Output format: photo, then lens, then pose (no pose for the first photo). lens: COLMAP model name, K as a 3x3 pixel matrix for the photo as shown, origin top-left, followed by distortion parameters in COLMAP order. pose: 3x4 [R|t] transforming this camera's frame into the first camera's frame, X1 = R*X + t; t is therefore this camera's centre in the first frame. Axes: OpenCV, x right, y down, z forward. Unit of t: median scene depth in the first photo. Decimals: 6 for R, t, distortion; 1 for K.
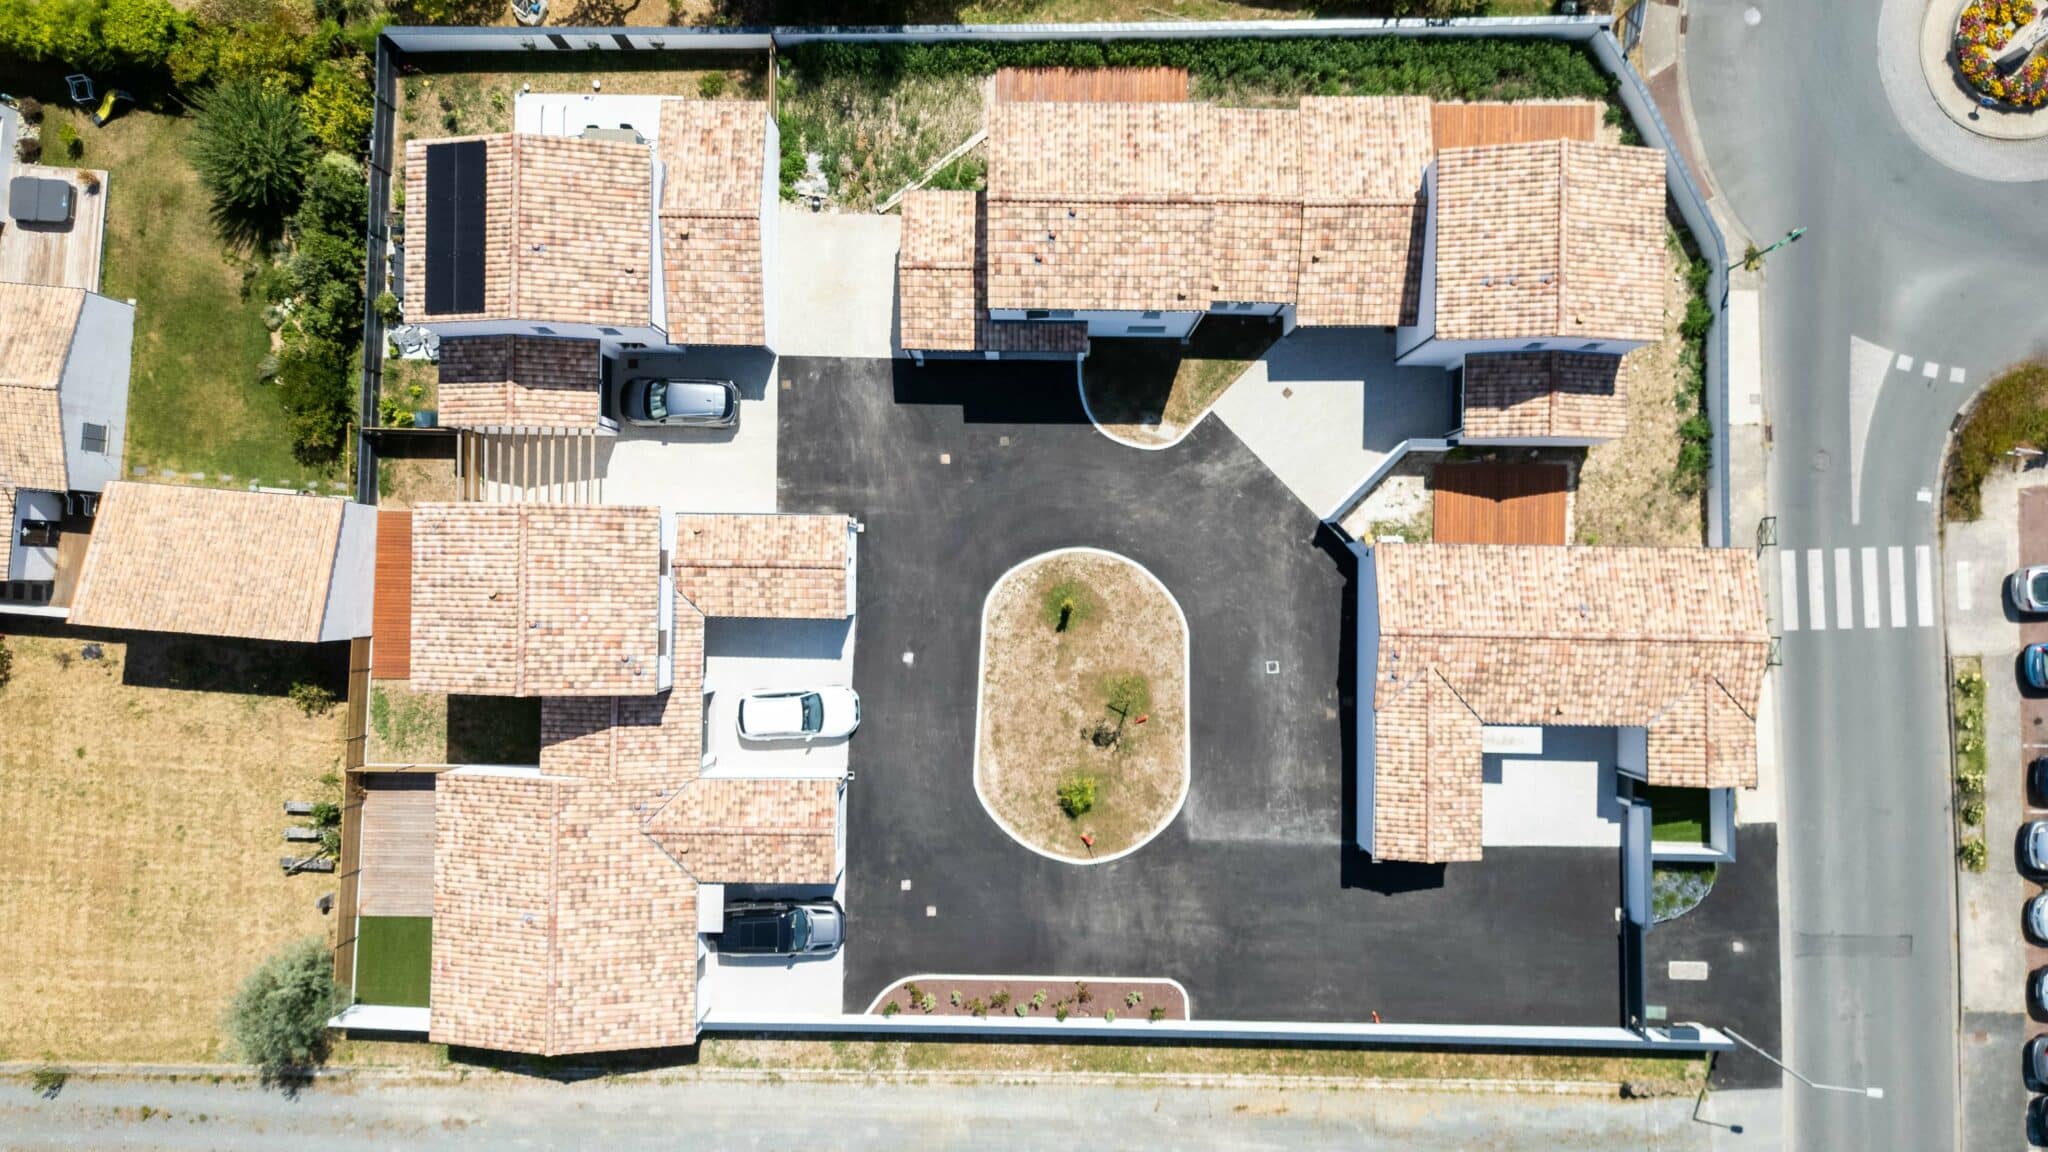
lens RADIAL K [[1479.8, 0, 1024.0], [0, 1479.8, 576.0], [0, 0, 1]] dist [-0.009181, -0.004517]
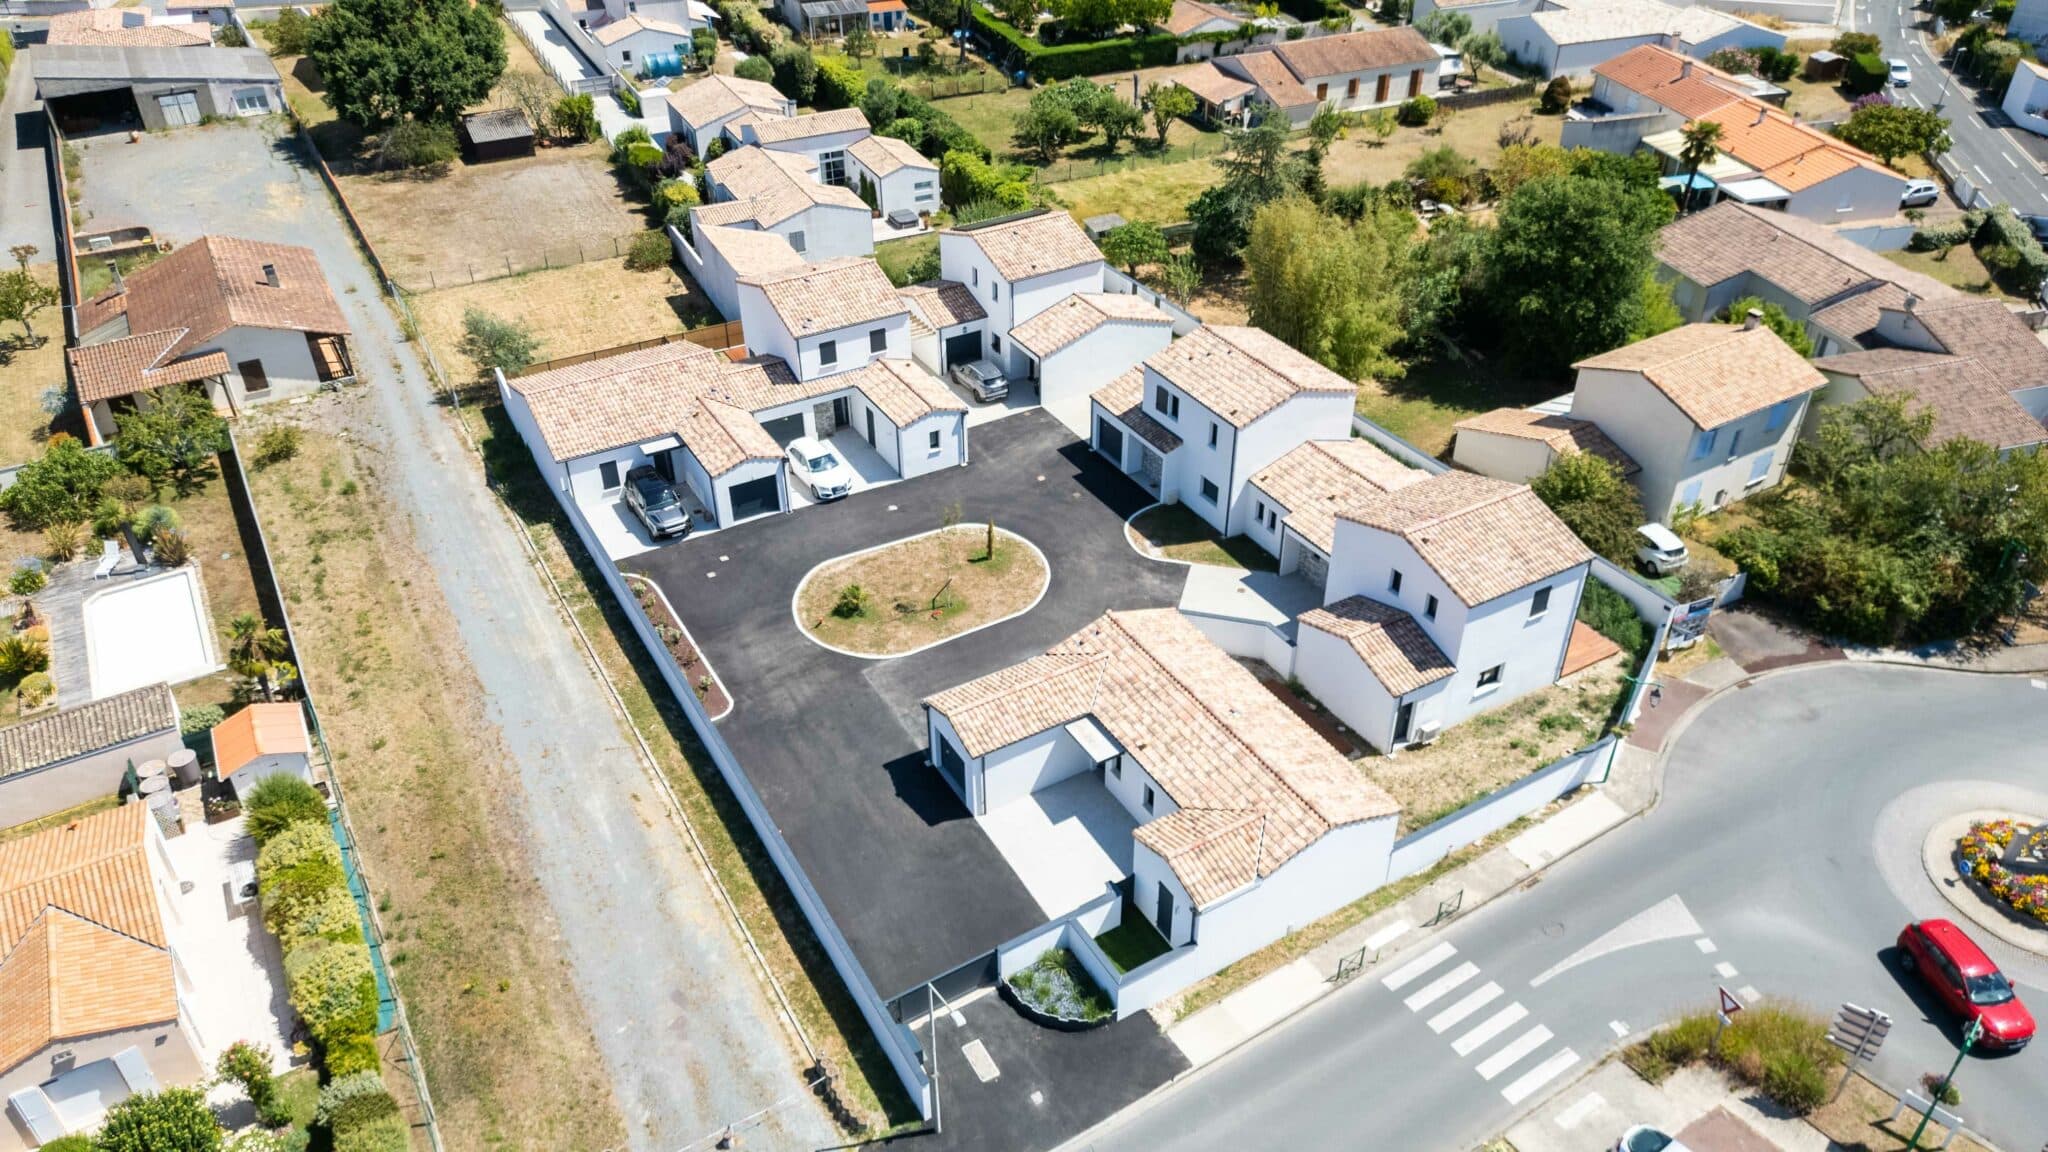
lens RADIAL K [[1445.2, 0, 1024.0], [0, 1445.2, 576.0], [0, 0, 1]] dist [0.037372, -0.039868]
pose [[0.516324, 0.512752, -0.685926, 0.870270], [-0.856389, 0.311833, -0.411532, 0.492389], [0.002881, 0.799903, 0.600122, 0.301196]]
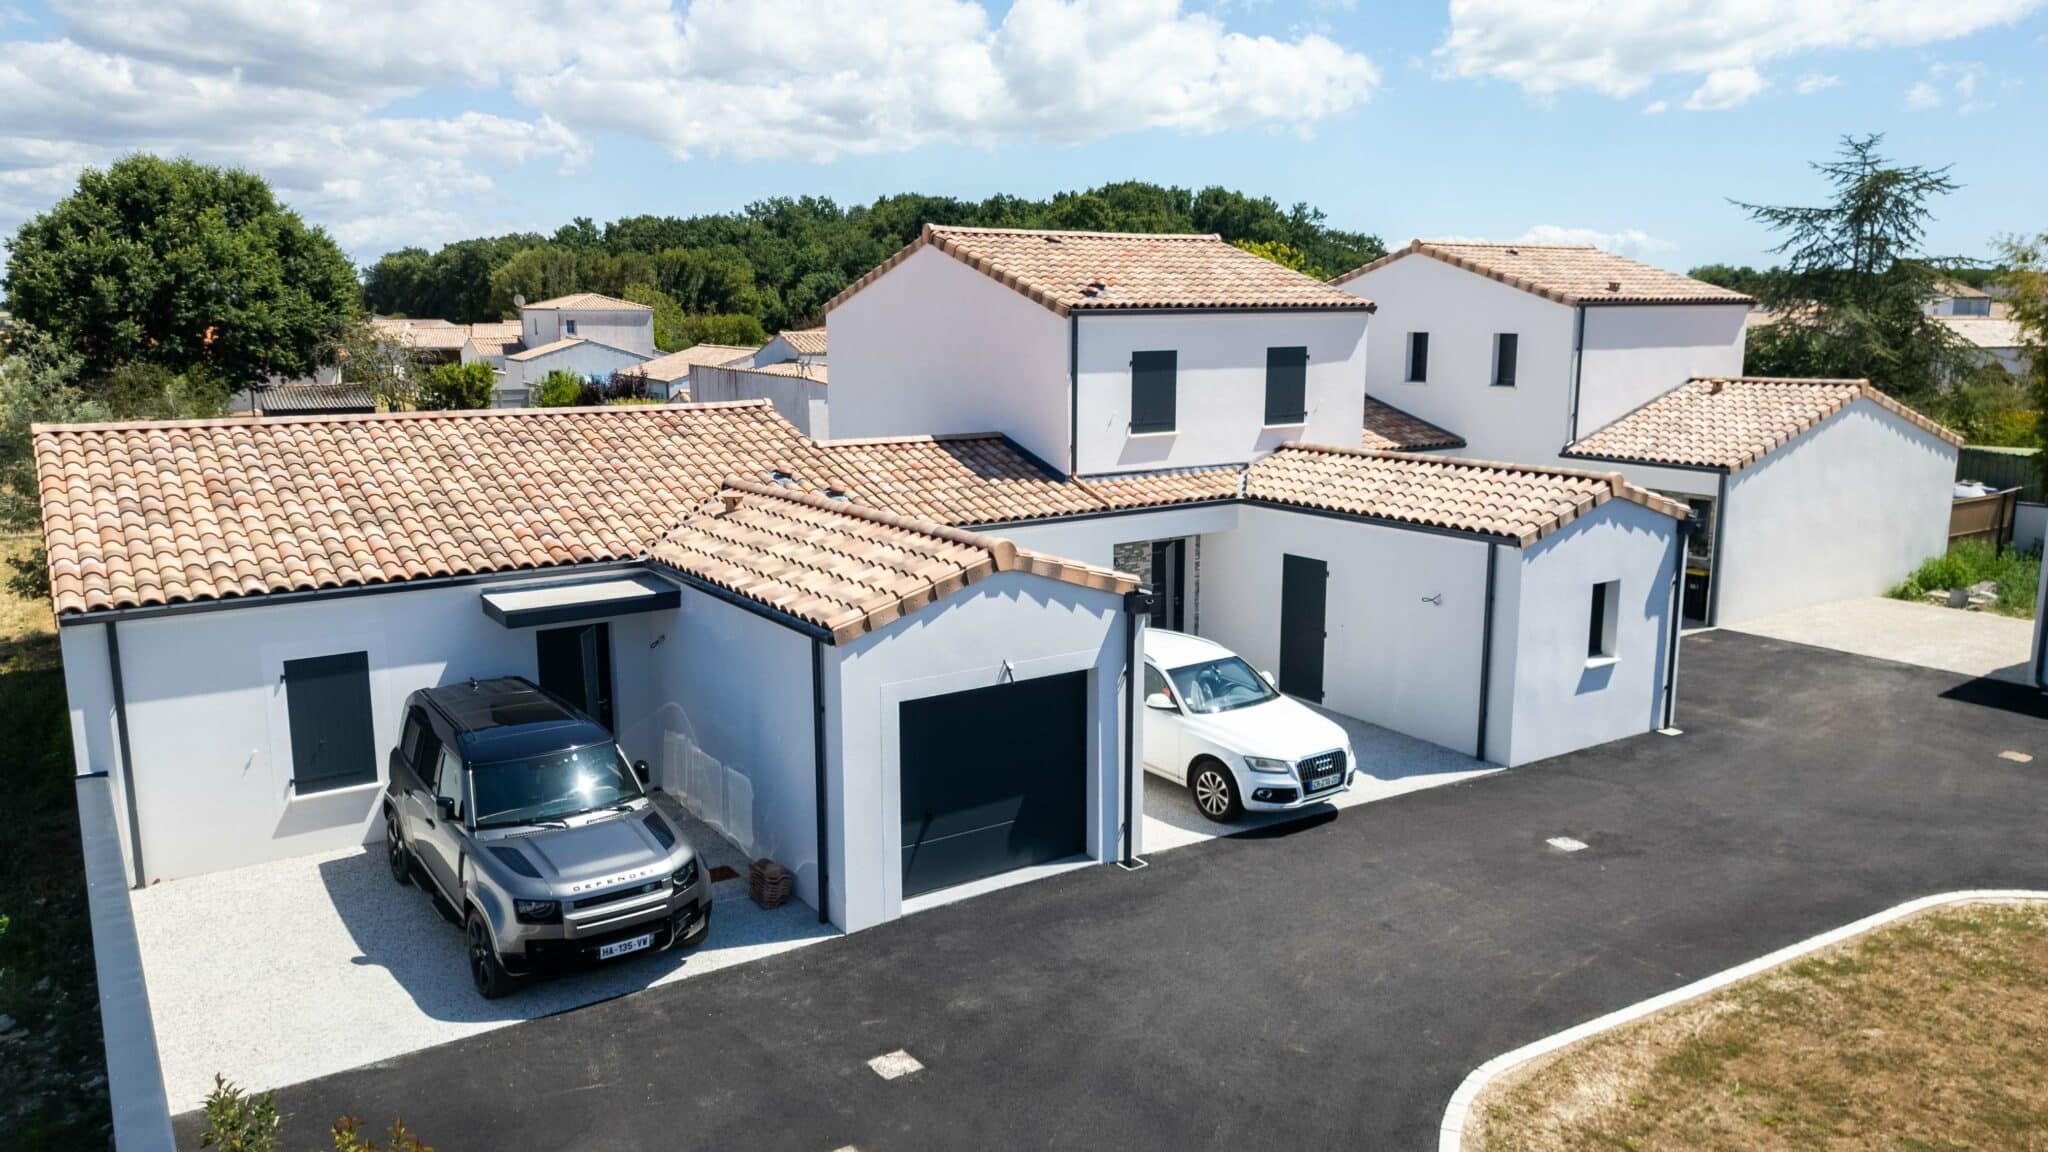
lens RADIAL K [[1445.2, 0, 1024.0], [0, 1445.2, 576.0], [0, 0, 1]] dist [0.037372, -0.039868]
pose [[0.569875, 0.172820, -0.803353, 0.084084], [-0.821718, 0.125349, -0.555938, 0.300121], [0.004623, 0.976945, 0.213443, 0.890831]]
